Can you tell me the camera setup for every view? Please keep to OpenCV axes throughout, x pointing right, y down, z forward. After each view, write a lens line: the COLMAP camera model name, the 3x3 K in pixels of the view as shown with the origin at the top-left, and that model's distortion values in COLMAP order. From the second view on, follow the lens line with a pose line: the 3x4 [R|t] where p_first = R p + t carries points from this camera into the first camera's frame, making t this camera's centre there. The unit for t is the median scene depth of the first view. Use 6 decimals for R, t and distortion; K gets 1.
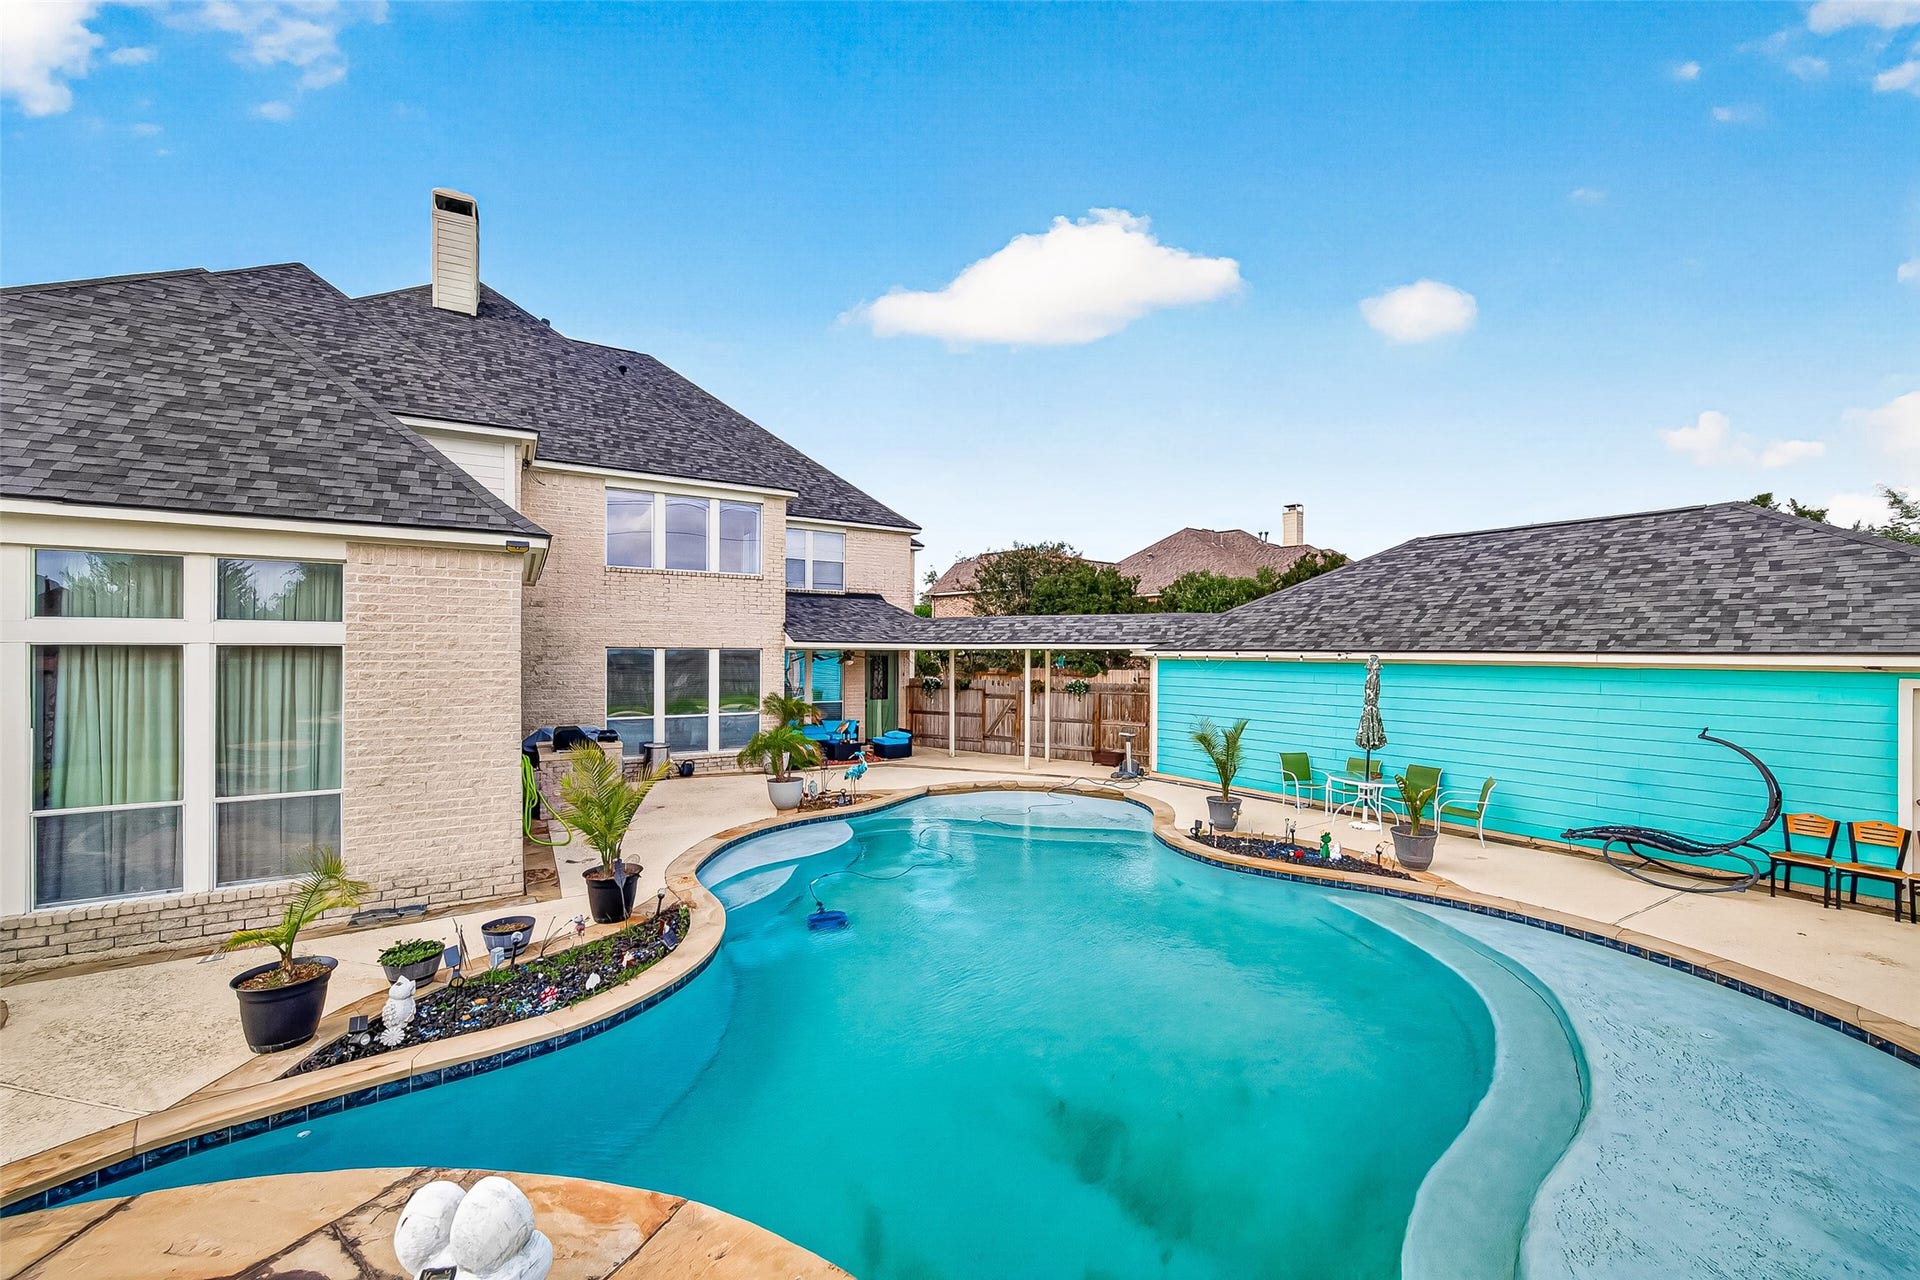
lens RADIAL K [[807.3, 0, 935.2], [0, 807.3, 649.7], [0, 0, 1]] dist [0.007789, -0.001663]
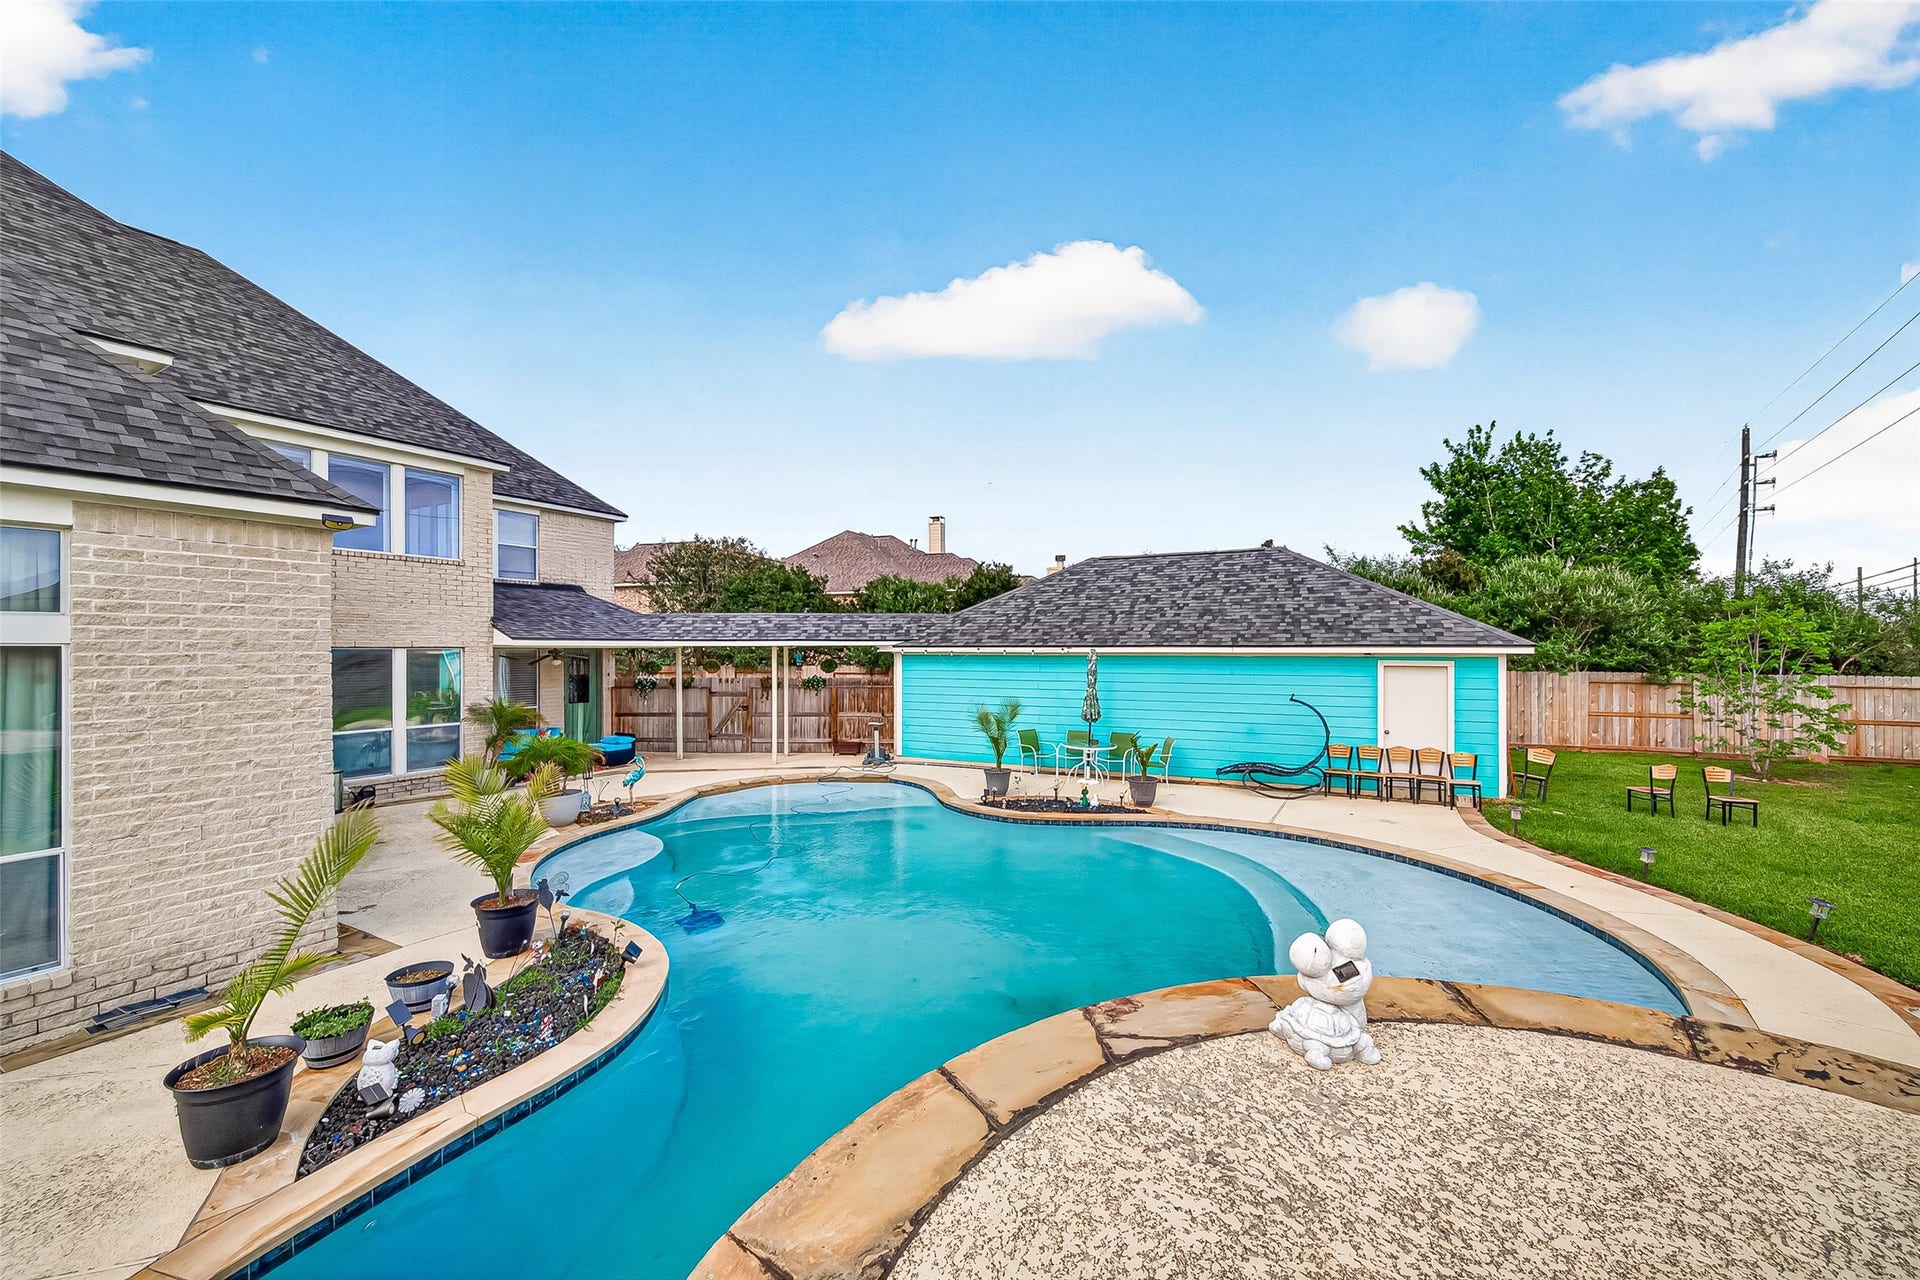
lens RADIAL K [[807.3, 0, 999.7], [0, 807.3, 649.8], [0, 0, 1]] dist [0.007789, -0.001663]
pose [[0.854557, -0.007975, 0.519296, -0.265003], [0.005884, 0.999967, 0.005675, -0.000509], [-0.519324, -0.001794, 0.854576, -0.025756]]
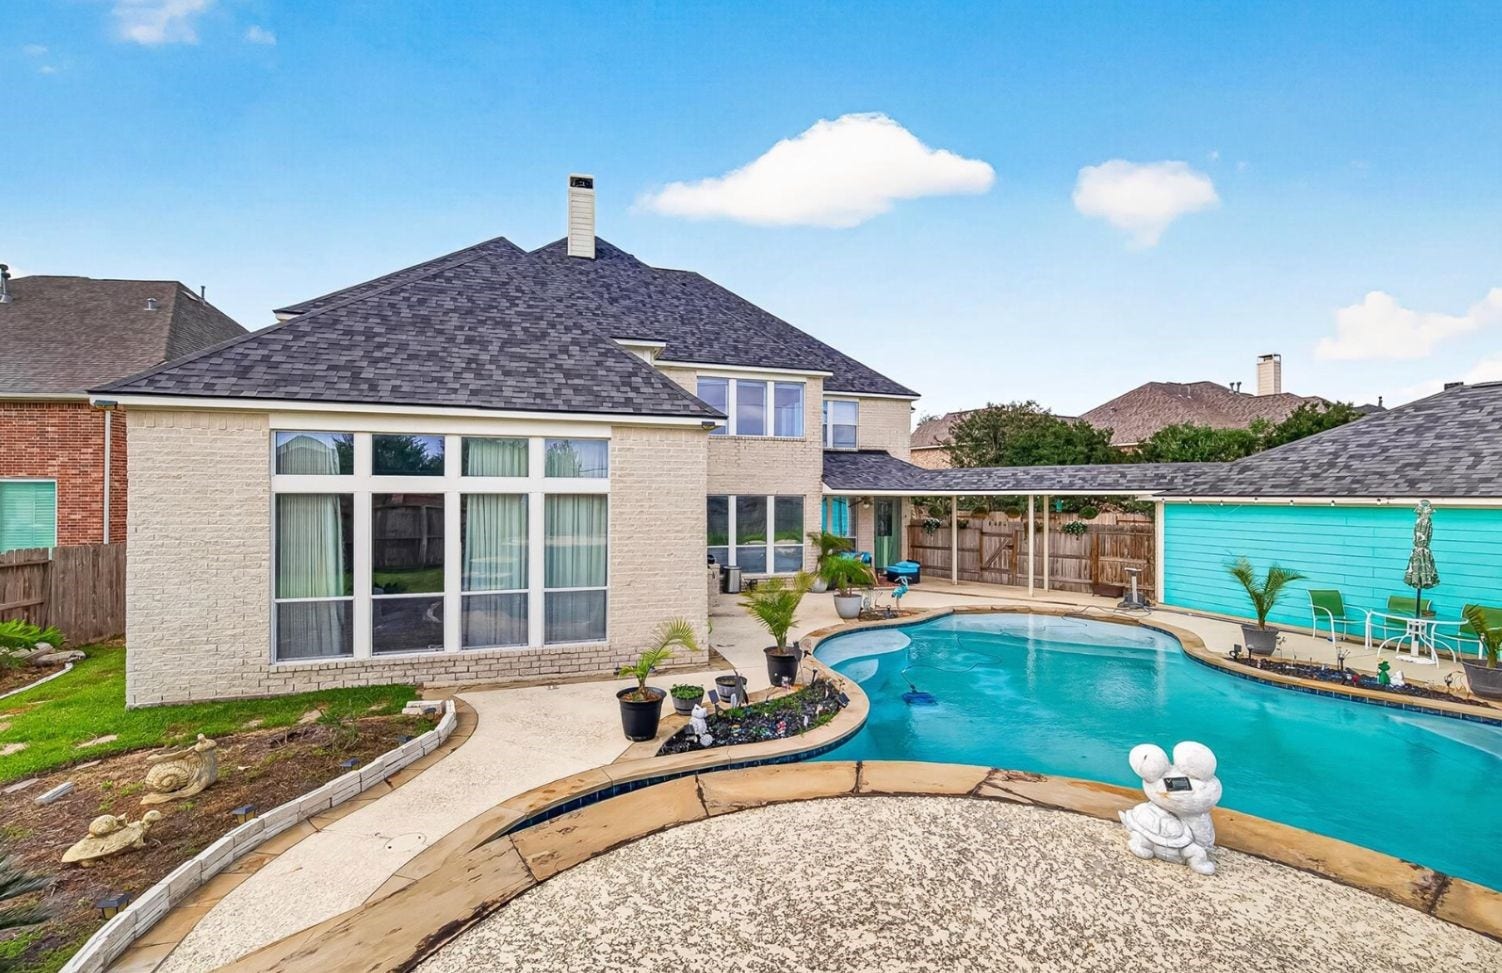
lens RADIAL K [[672.8, 0, 688.5], [0, 672.8, 490.9], [0, 0, 1]] dist [0.008902, -0.001900]
pose [[0.963154, -0.003296, -0.268930, -0.158845], [0.001276, 0.999970, -0.007687, 0.000249], [0.268948, 0.007061, 0.963129, -0.128211]]
